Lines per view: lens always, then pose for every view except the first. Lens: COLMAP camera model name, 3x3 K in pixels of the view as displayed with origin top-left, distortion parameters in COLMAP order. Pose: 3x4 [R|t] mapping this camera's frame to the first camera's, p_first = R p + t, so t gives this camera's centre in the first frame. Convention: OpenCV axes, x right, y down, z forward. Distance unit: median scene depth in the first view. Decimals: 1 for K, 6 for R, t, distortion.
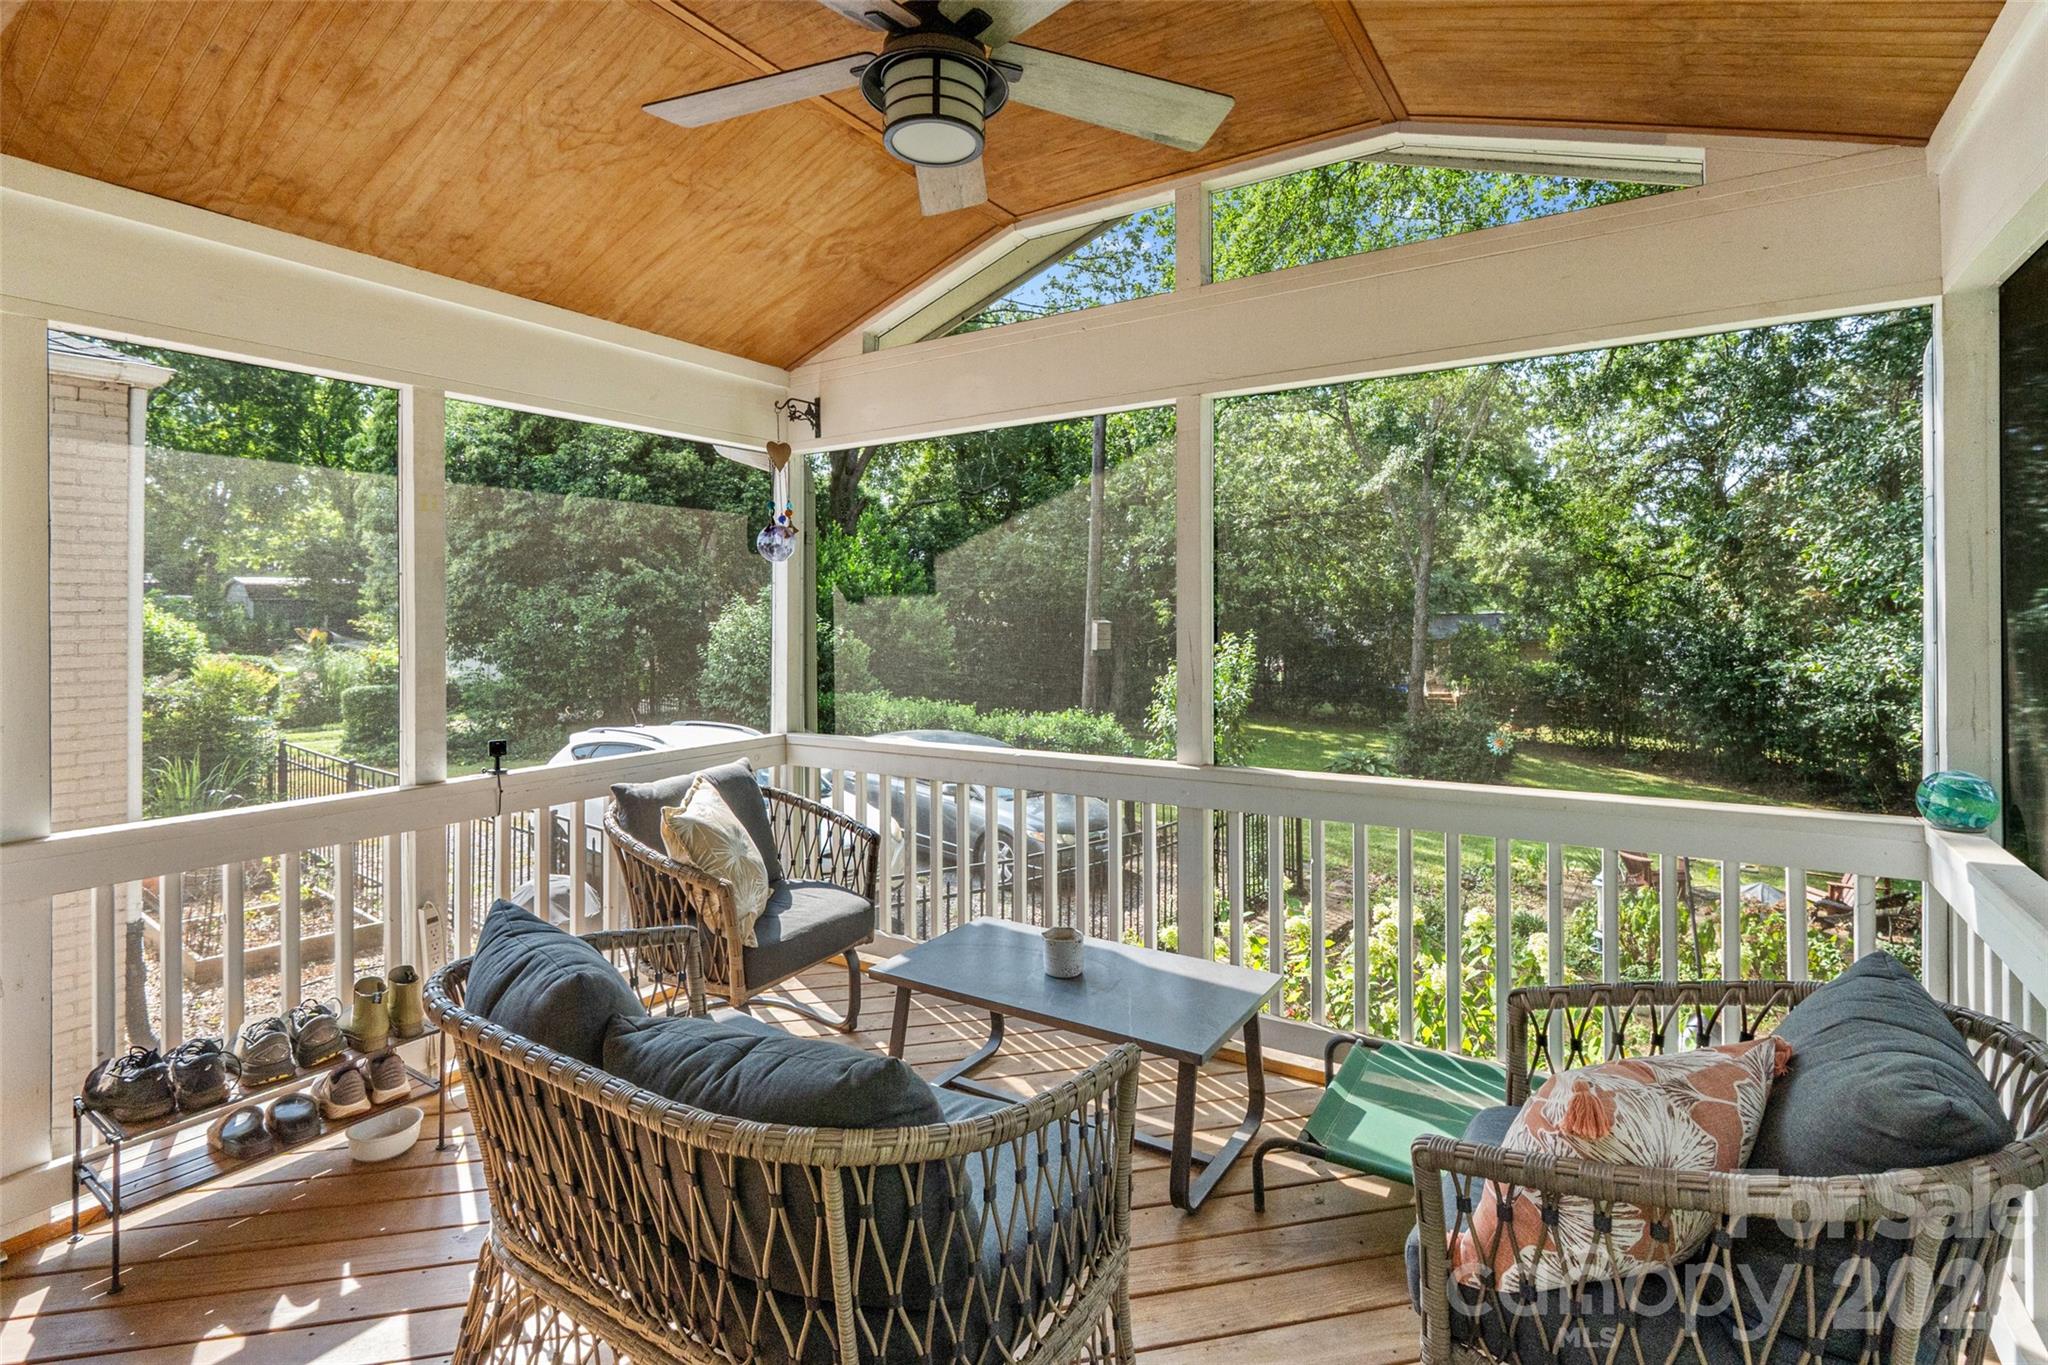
lens RADIAL K [[988.8, 0, 1030.3], [0, 988.8, 611.4], [0, 0, 1]] dist [0.000616, 0.000595]
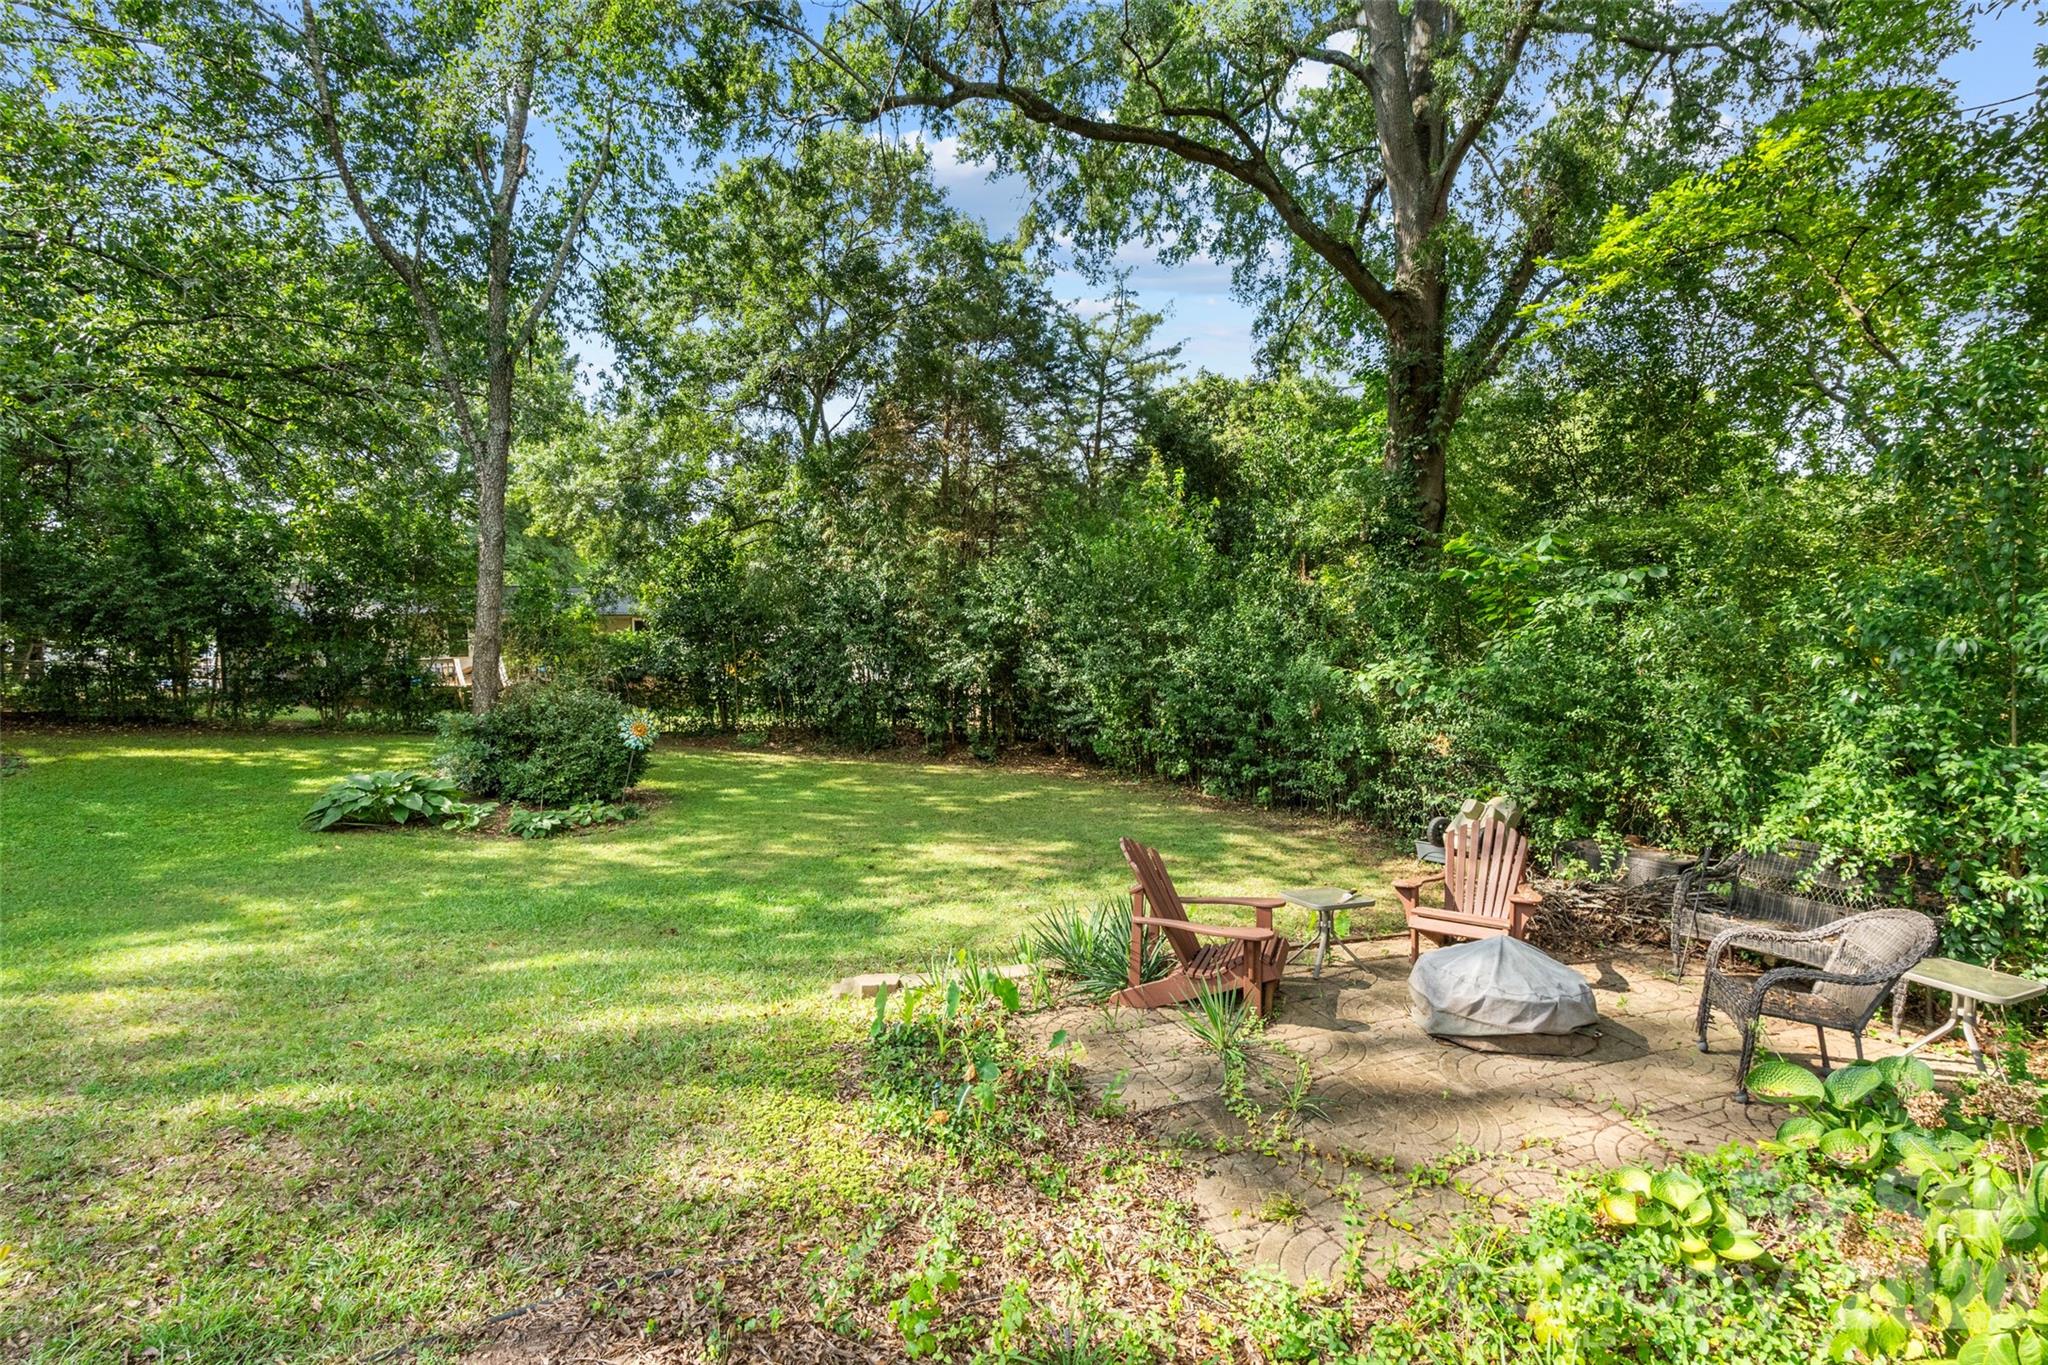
lens RADIAL K [[948.8, 0, 1018.7], [0, 948.8, 677.1], [0, 0, 1]] dist [-0.002667, -0.000591]
pose [[0.589525, -0.046673, 0.806401, 0.109319], [0.000380, 0.998345, 0.057505, 0.053314], [-0.807750, -0.033594, 0.588567, 0.367805]]
